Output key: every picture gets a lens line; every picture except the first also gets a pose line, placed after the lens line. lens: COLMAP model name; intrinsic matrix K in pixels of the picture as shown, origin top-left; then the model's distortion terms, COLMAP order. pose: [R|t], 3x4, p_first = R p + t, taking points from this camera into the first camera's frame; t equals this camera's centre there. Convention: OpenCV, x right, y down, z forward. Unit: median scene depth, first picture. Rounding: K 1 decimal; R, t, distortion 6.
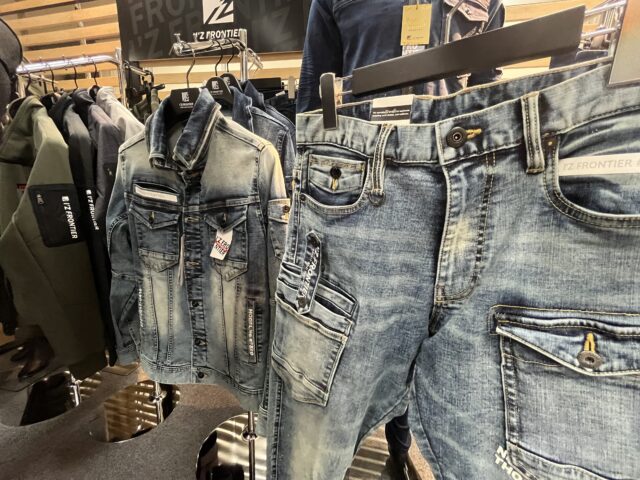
lens RADIAL K [[258.0, 0, 317.8], [0, 258.0, 243.0], [0, 0, 1]] dist [-0.004807, -0.000138]
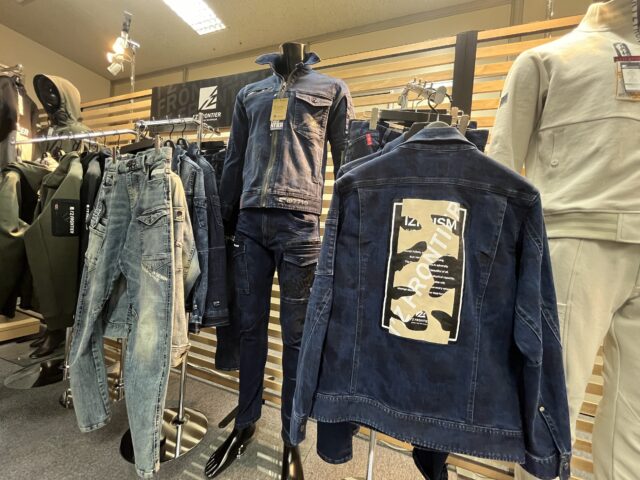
lens RADIAL K [[258.0, 0, 320.0], [0, 258.0, 240.2], [0, 0, 1]] dist [-0.004807, -0.000138]
pose [[0.990189, 0.041377, -0.133465, 0.708790], [-0.069003, 0.975358, -0.209561, 0.229004], [0.121505, 0.216715, 0.968644, -0.300796]]
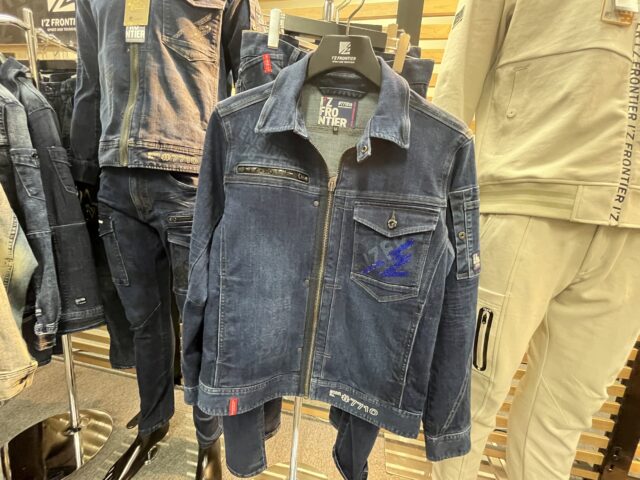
lens RADIAL K [[258.0, 0, 319.3], [0, 258.0, 240.1], [0, 0, 1]] dist [-0.004807, -0.000138]
pose [[0.998835, 0.028685, 0.038815, 0.873845], [-0.027035, 0.998736, -0.042385, 0.090228], [-0.039982, 0.041286, 0.998347, -0.018791]]
